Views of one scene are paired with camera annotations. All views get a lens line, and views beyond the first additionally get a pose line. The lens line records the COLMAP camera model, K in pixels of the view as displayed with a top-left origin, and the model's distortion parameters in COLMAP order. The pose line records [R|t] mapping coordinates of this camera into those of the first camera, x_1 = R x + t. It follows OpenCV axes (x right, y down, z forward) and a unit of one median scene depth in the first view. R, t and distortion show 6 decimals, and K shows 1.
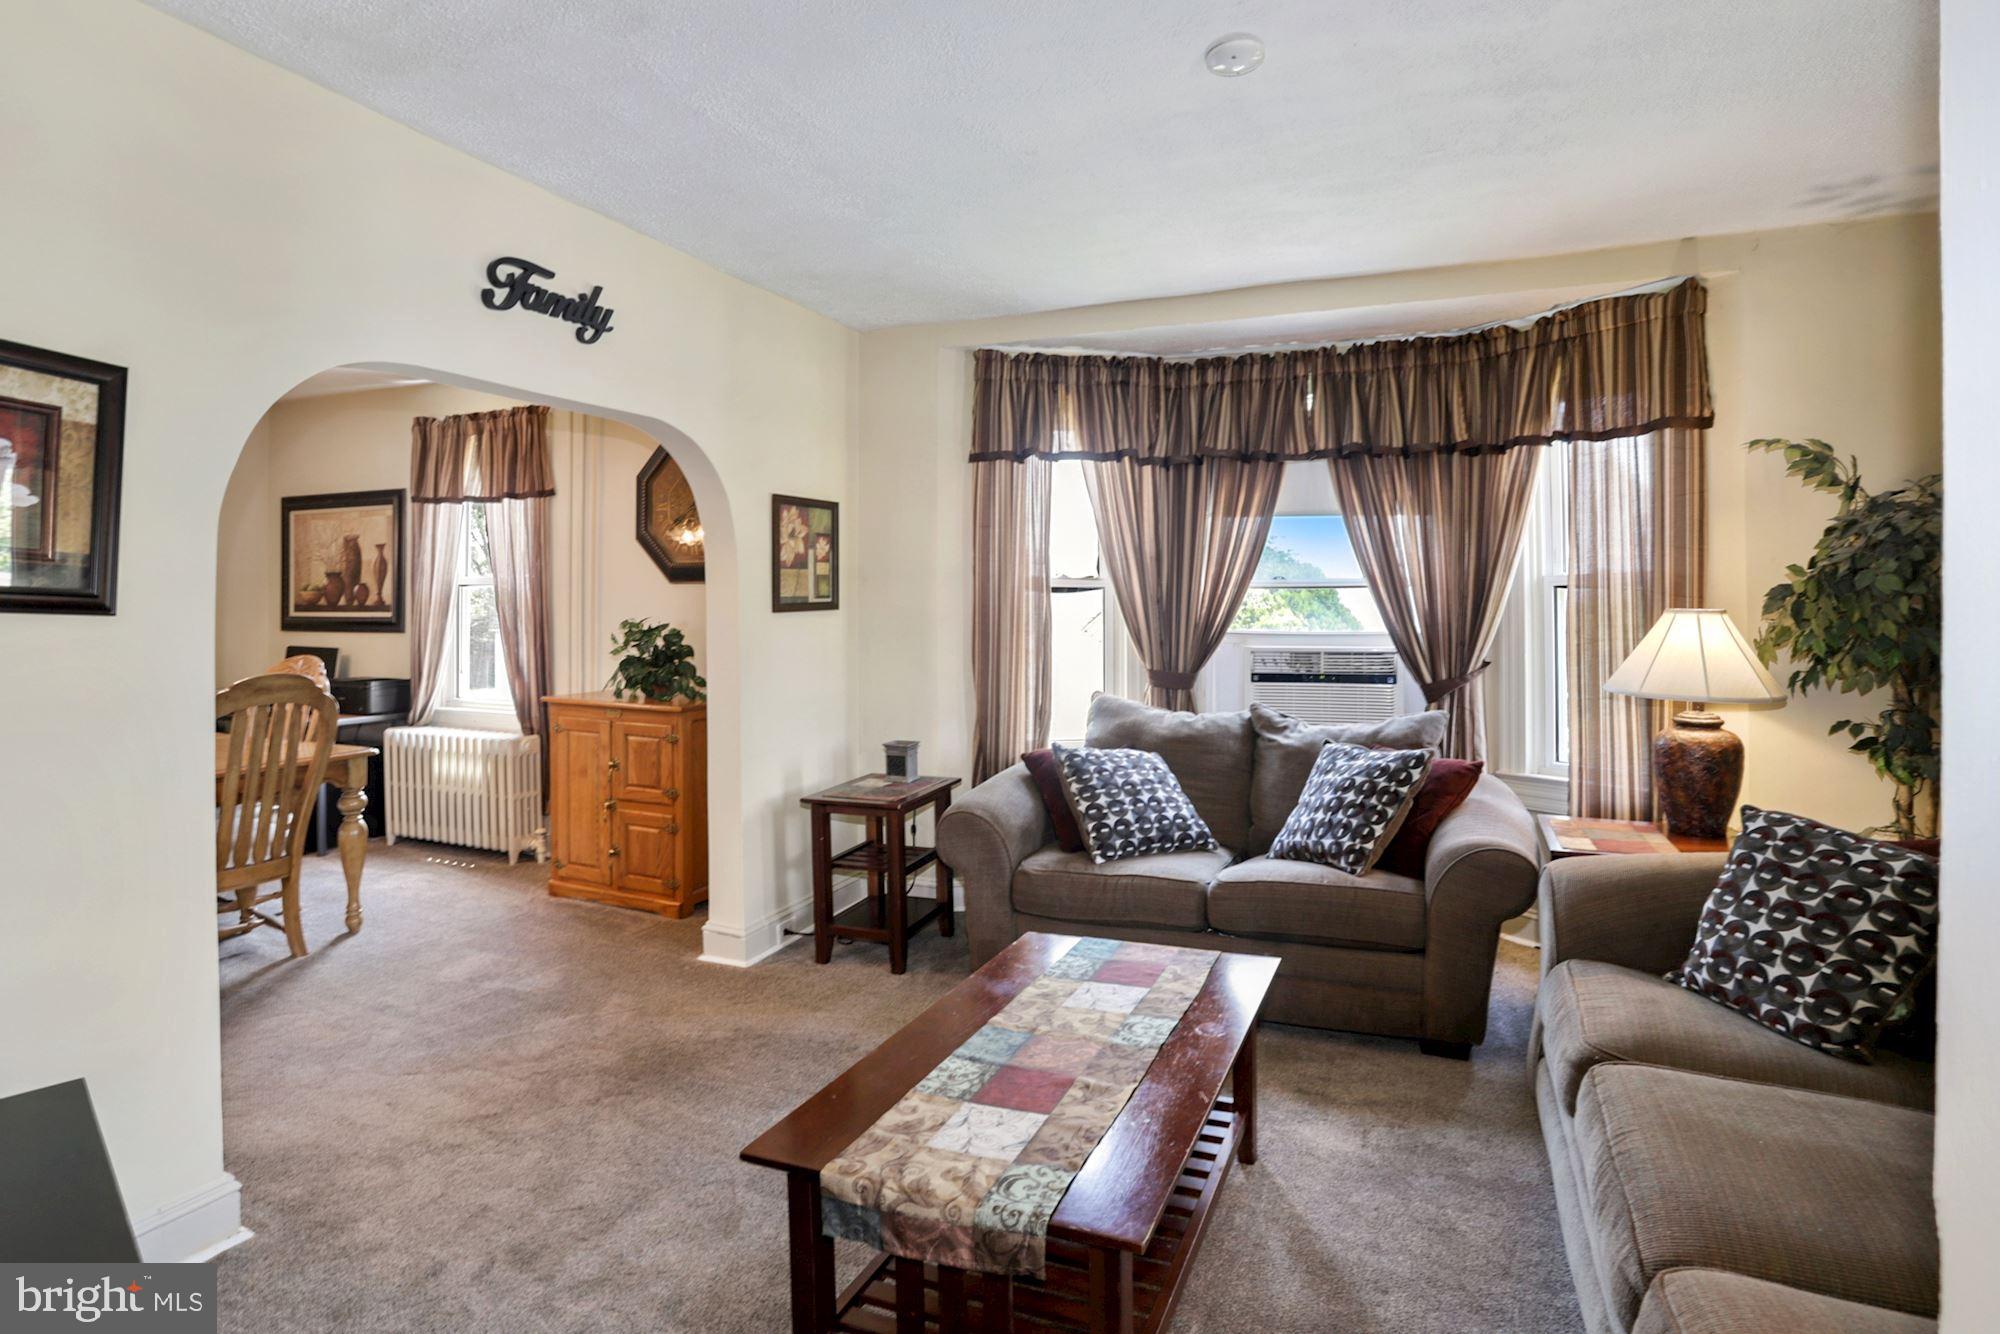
lens RADIAL K [[1044.9, 0, 1035.8], [0, 1044.9, 593.9], [0, 0, 1]] dist [-0.013490, 0.000678]
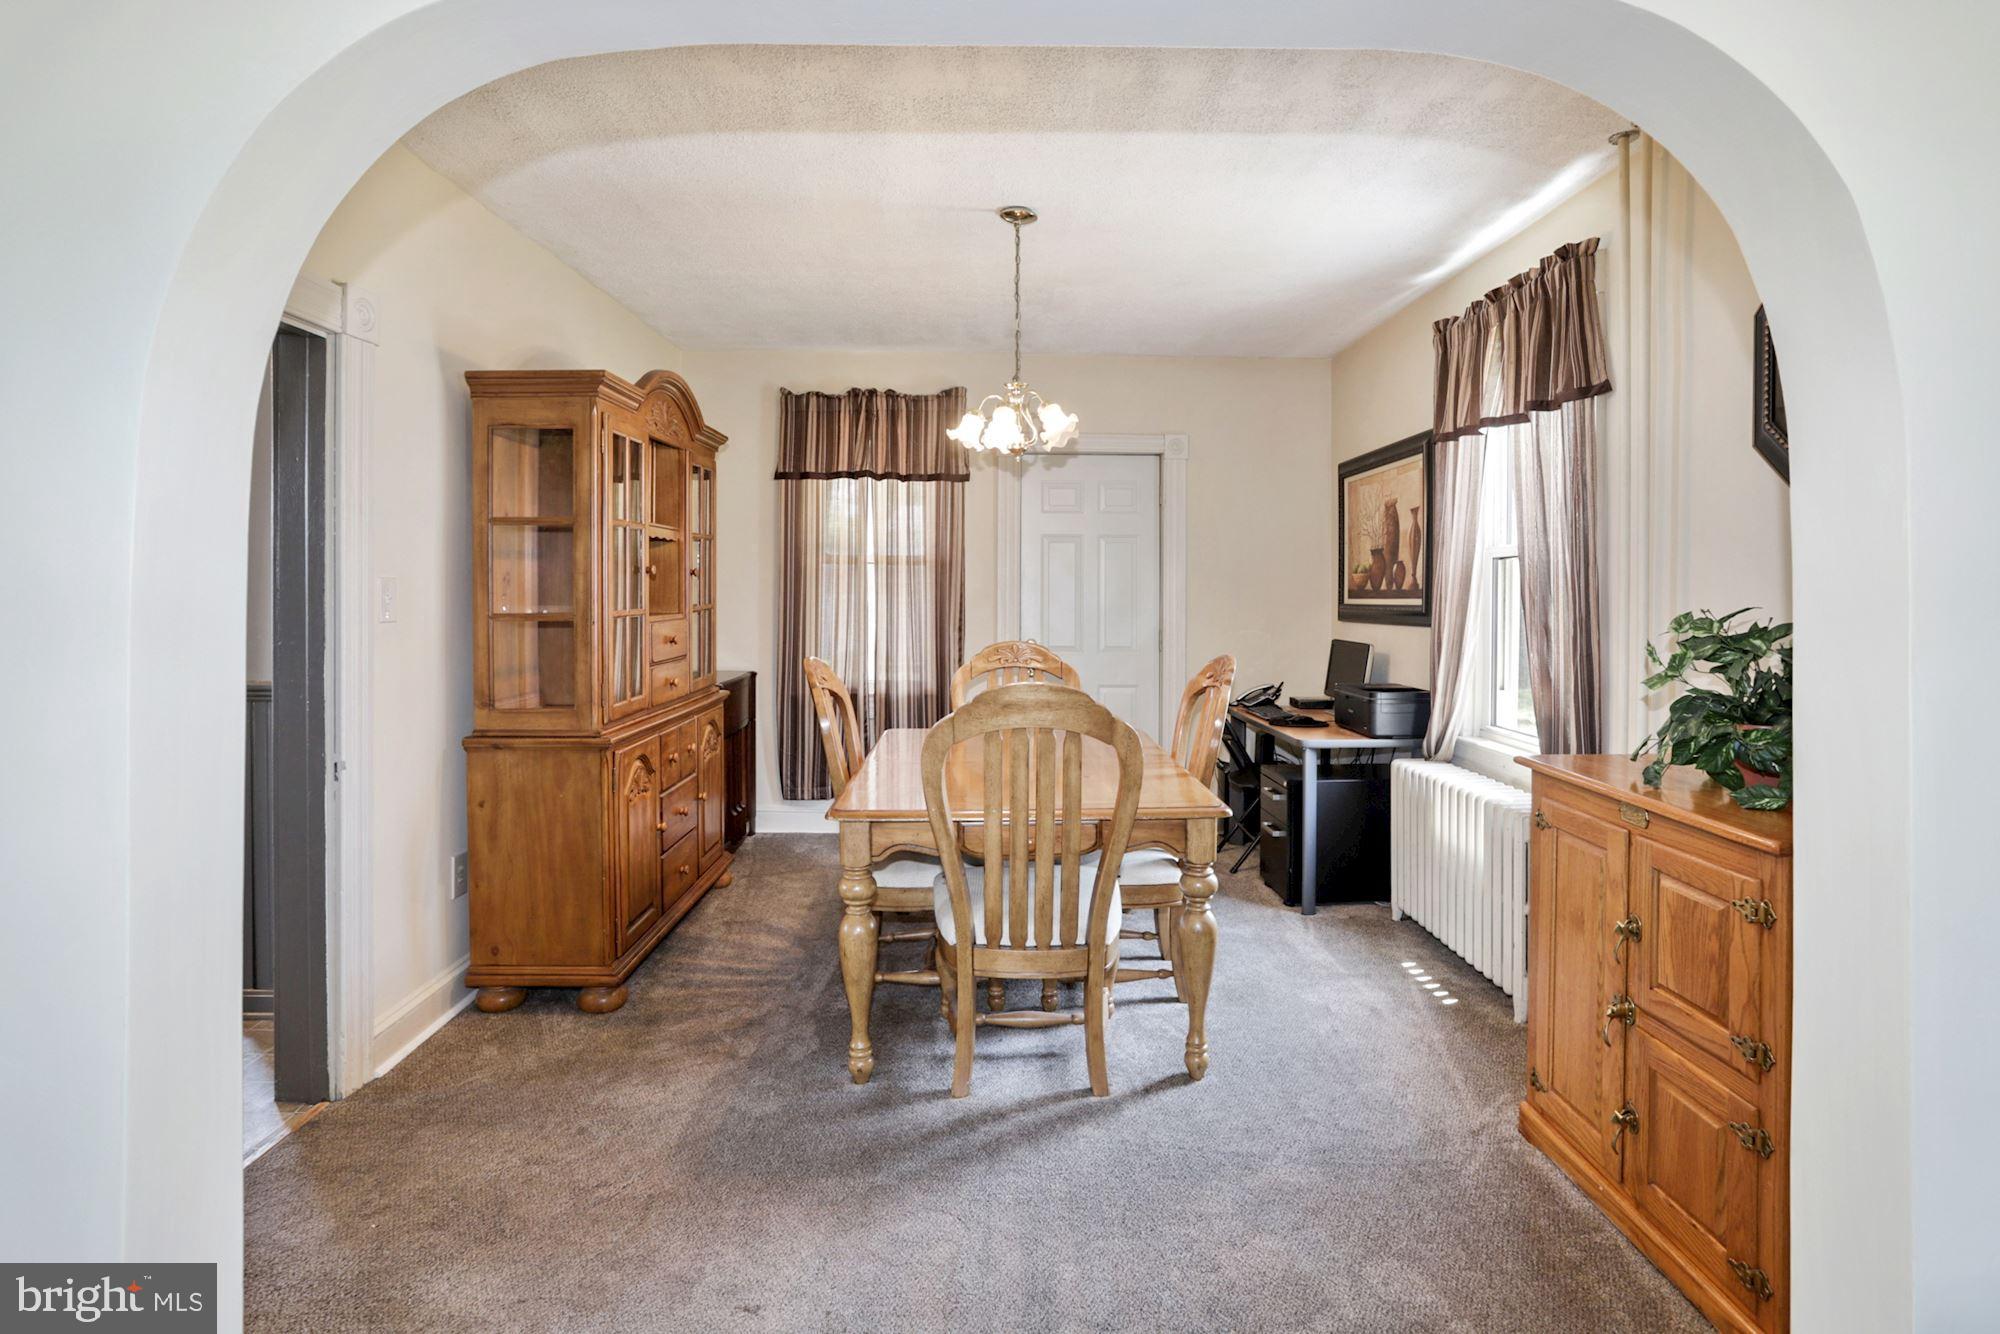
lens RADIAL K [[982.8, 0, 990.9], [0, 982.8, 596.5], [0, 0, 1]] dist [-0.028496, 0.000286]
pose [[0.367349, -0.002012, -0.930081, -0.095265], [0.010714, 0.999940, 0.002069, 0.012170], [0.930021, -0.010725, 0.367349, 0.492724]]
